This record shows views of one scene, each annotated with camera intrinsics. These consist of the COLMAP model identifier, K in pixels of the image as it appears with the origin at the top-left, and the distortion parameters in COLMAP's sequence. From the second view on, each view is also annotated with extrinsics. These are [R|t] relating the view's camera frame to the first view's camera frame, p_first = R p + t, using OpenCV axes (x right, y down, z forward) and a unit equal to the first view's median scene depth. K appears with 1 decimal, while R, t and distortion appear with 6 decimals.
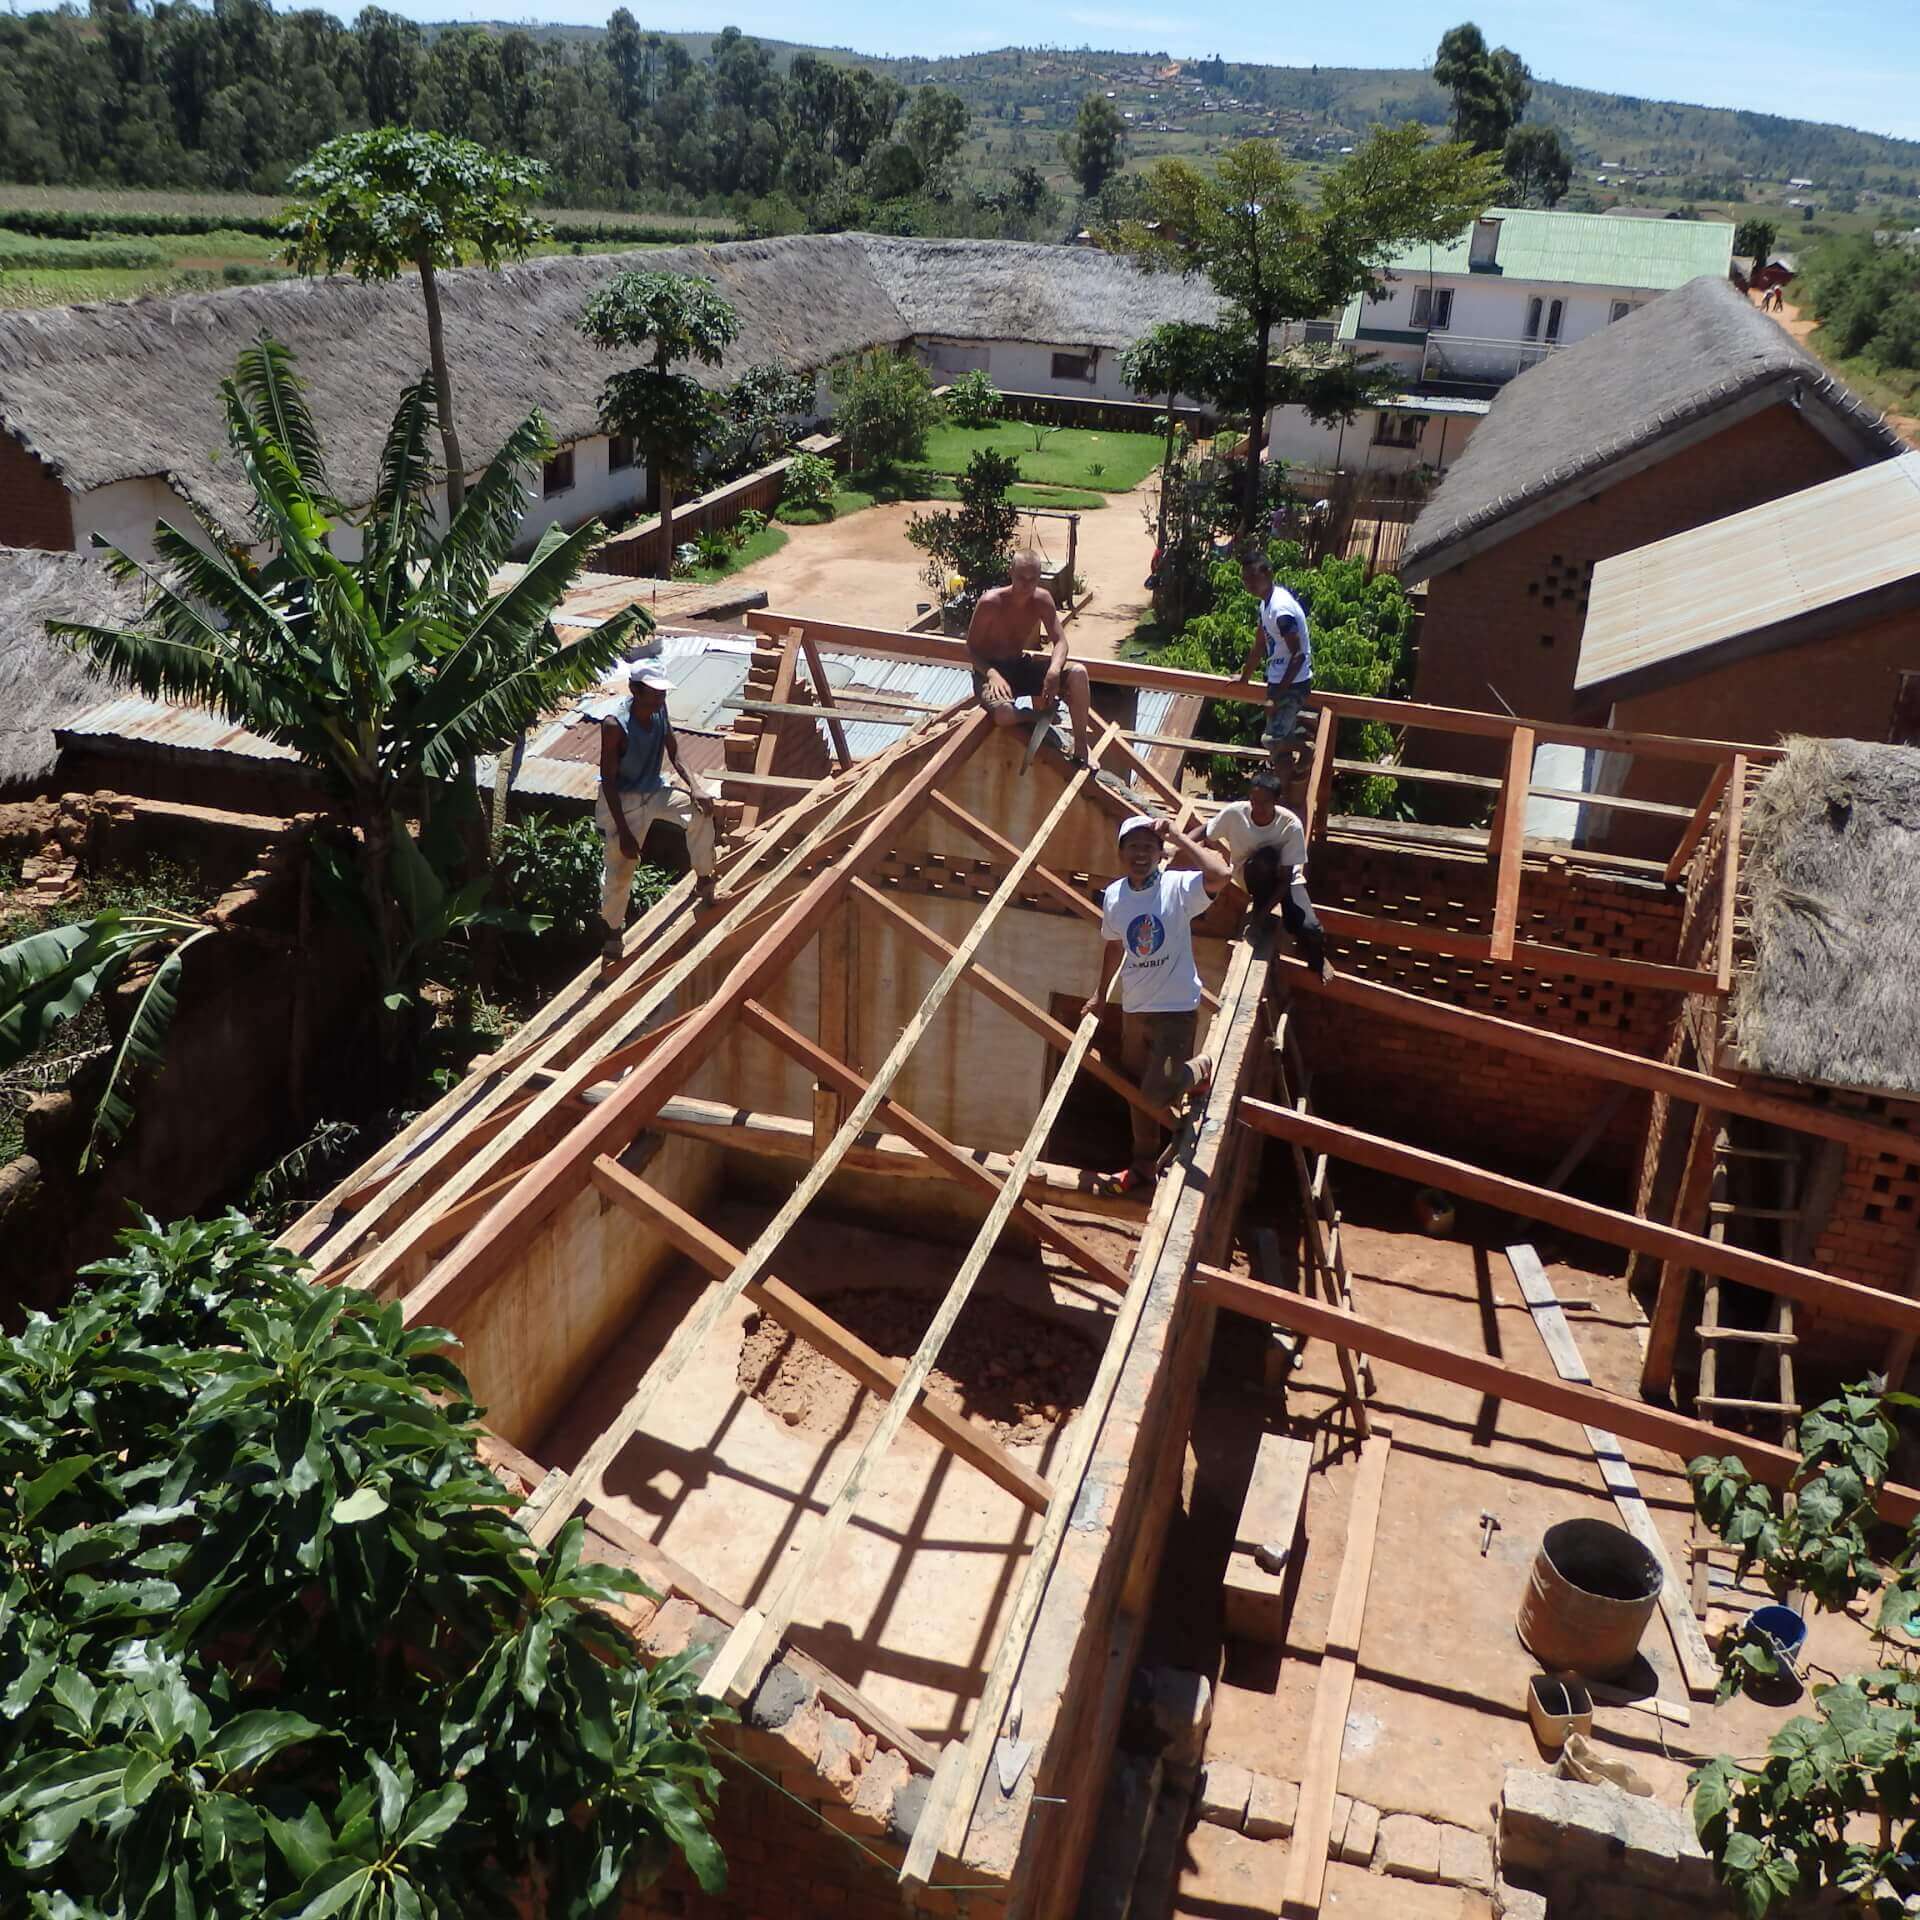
lens RADIAL K [[1889.0, 0, 953.0], [0, 1889.0, 956.3], [0, 0, 1]] dist [0.019468, 0.000000]
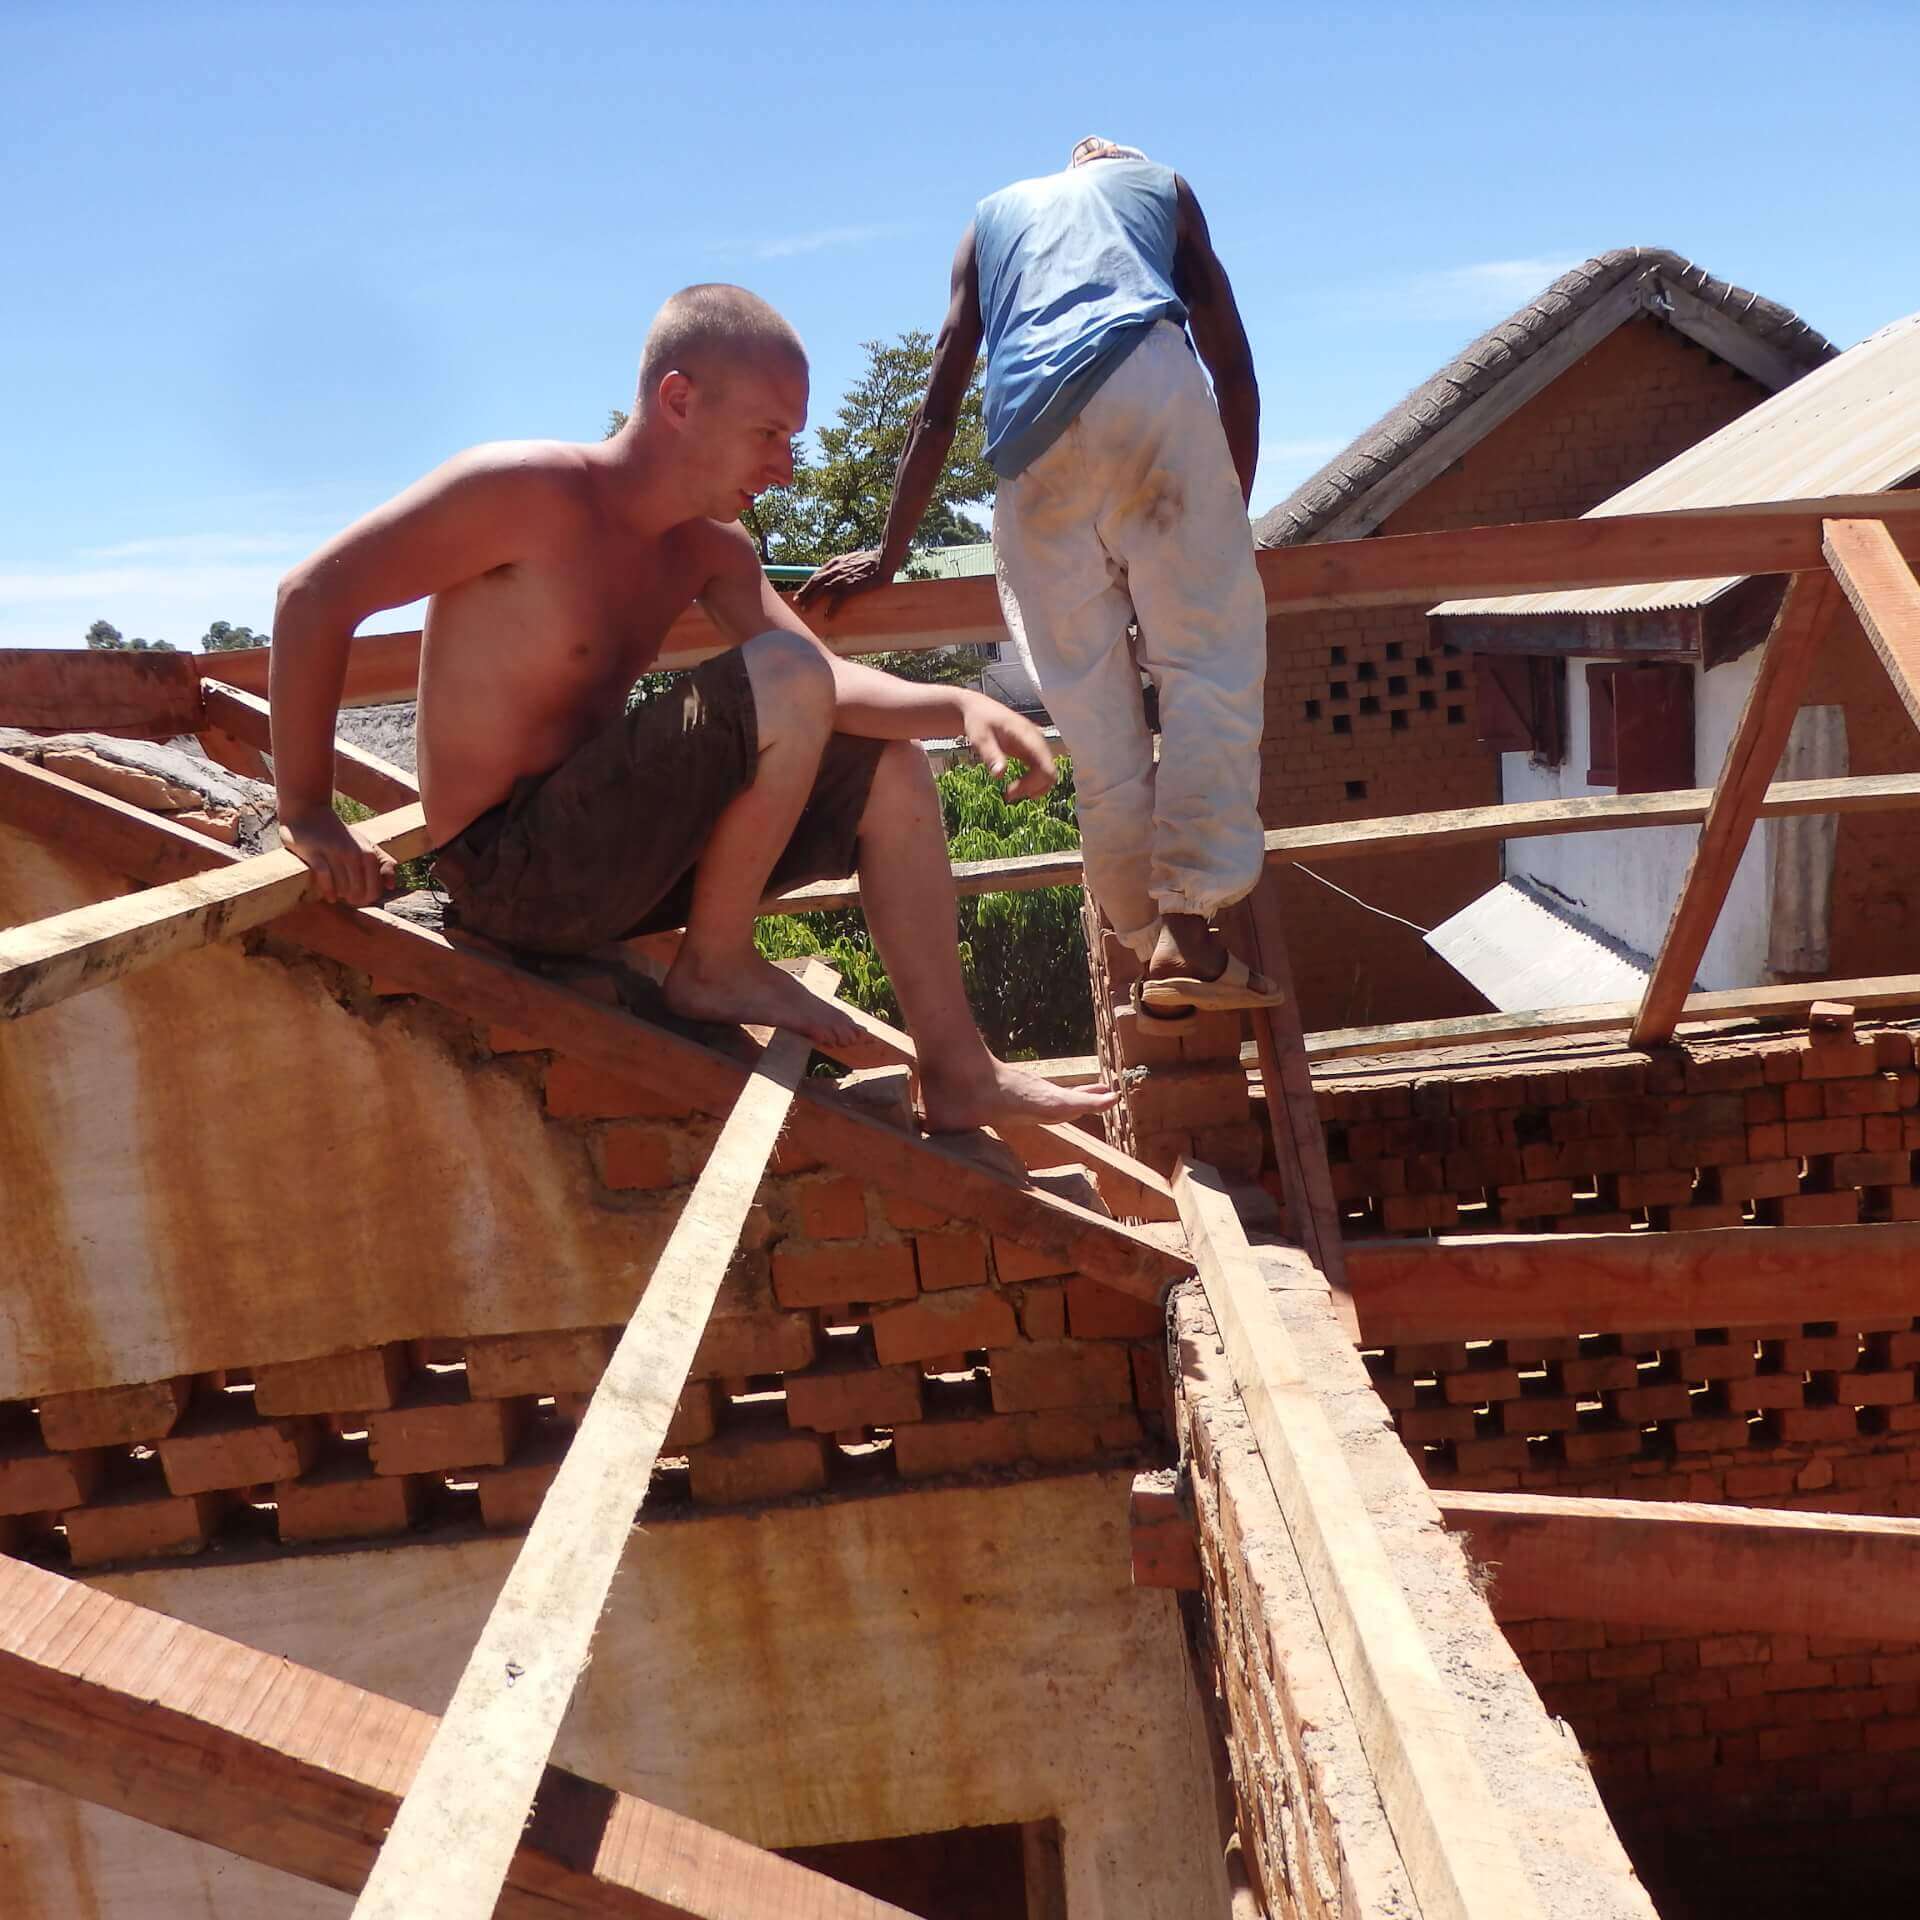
lens RADIAL K [[1889.0, 0, 954.0], [0, 1889.0, 969.8], [0, 0, 1]] dist [0.019468, 0.000000]
pose [[0.956824, -0.190418, 0.219611, 0.050278], [0.238187, 0.946686, -0.216914, -0.012777], [-0.166598, 0.259857, 0.951167, 0.471023]]
